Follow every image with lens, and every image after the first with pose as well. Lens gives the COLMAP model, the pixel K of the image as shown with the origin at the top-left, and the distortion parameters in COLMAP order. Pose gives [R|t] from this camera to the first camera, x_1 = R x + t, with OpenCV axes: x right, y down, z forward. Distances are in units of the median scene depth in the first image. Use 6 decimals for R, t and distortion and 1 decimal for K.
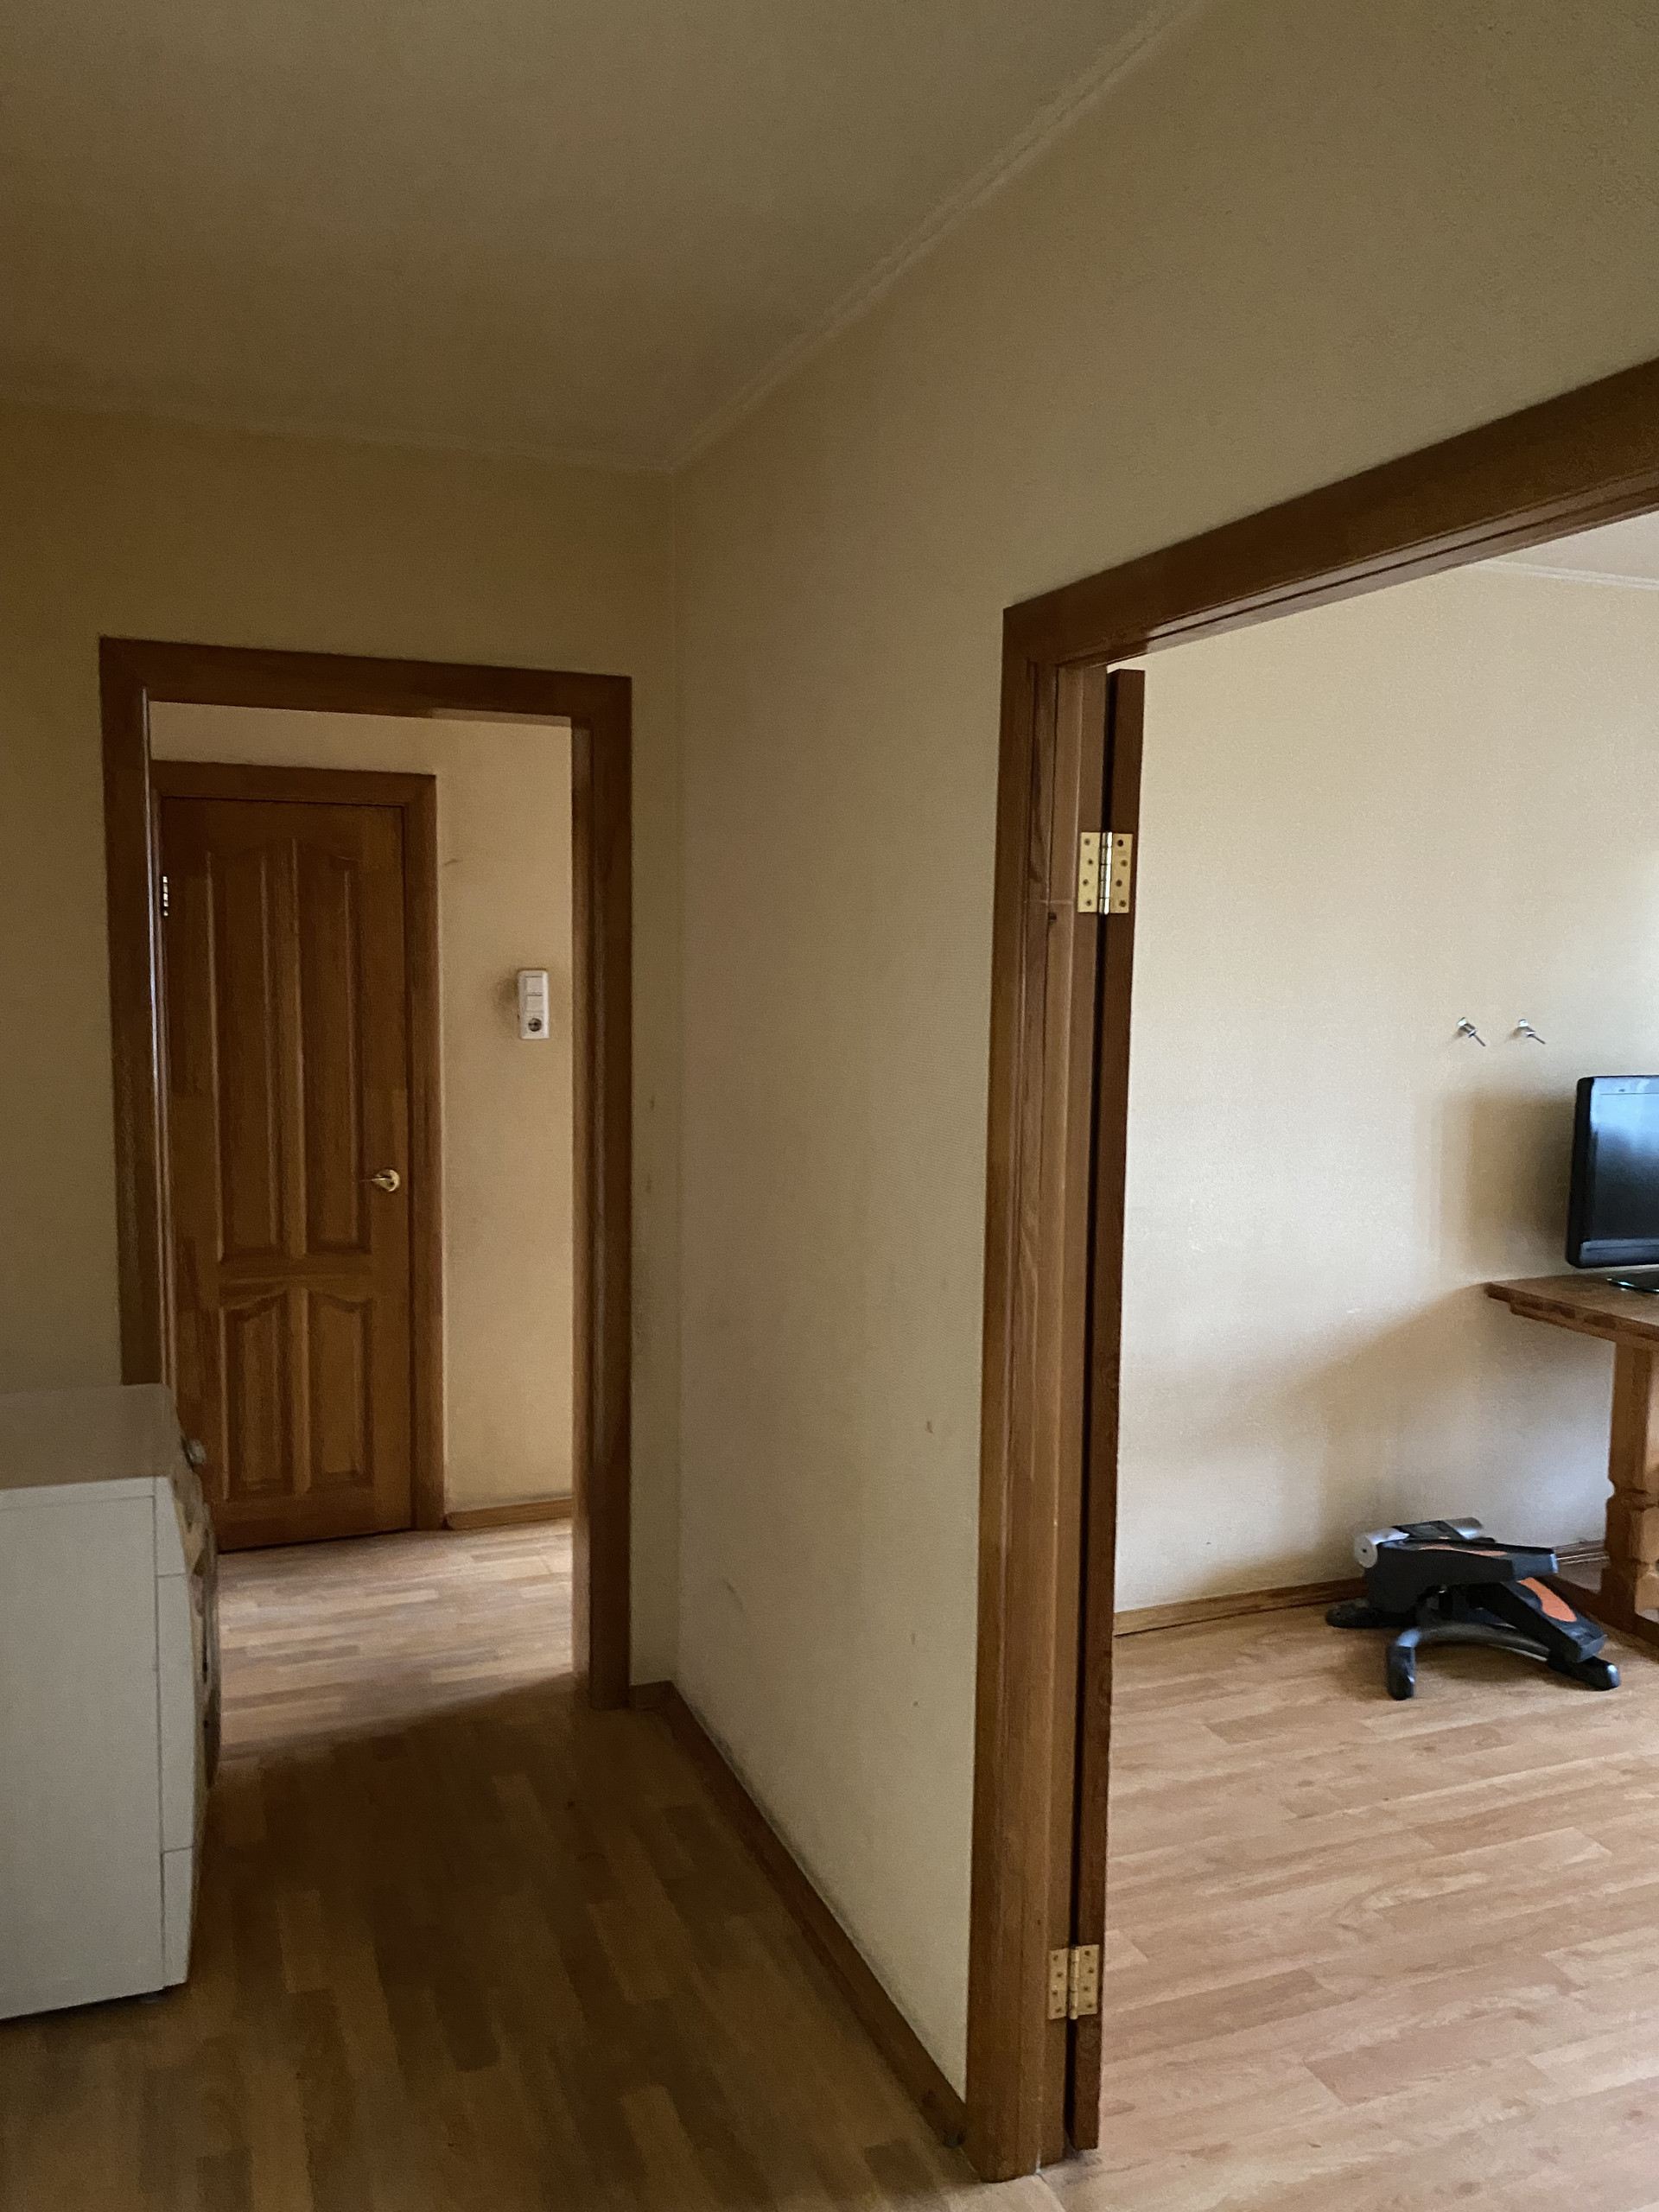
lens RADIAL K [[1680.3, 0, 829.5], [0, 1680.3, 1106.0], [0, 0, 1]] dist [0.038758, -0.031357]
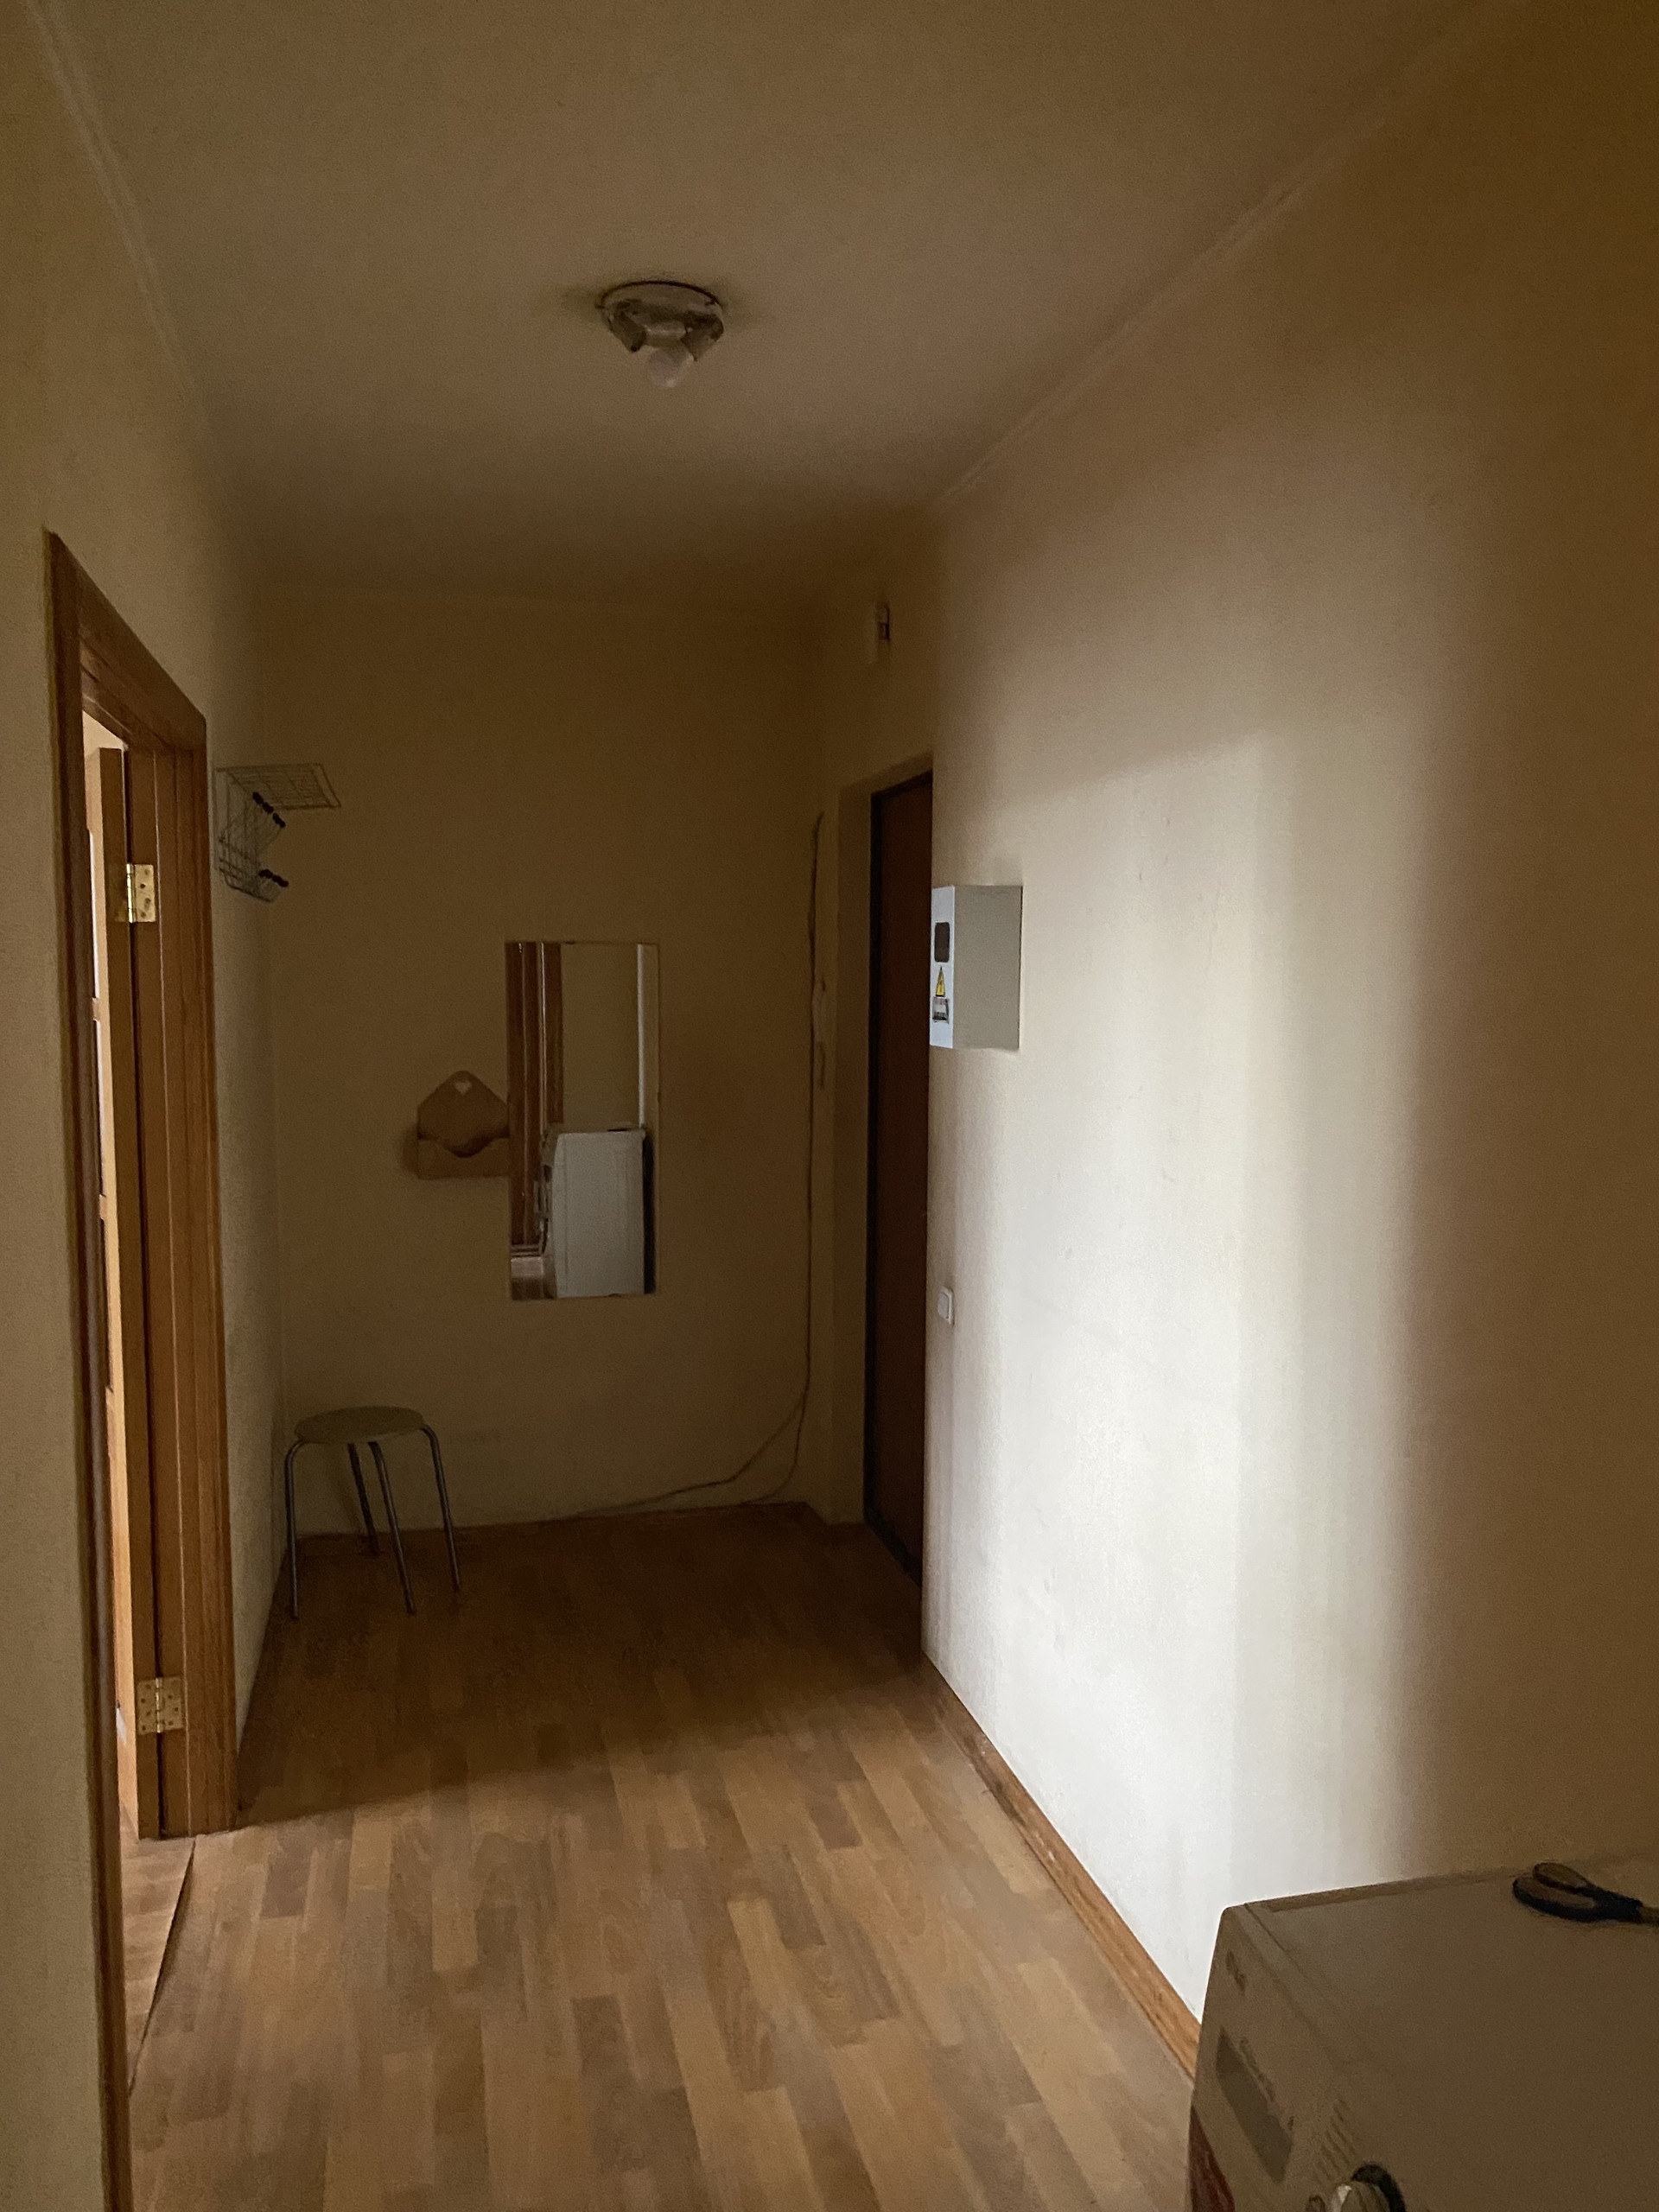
lens RADIAL K [[1680.3, 0, 829.5], [0, 1680.3, 1106.0], [0, 0, 1]] dist [0.038758, -0.031357]
pose [[-0.989915, -0.030600, 0.138318, -0.442980], [-0.003176, 0.980941, 0.194280, -0.180422], [-0.141627, 0.191881, -0.971145, 1.744165]]
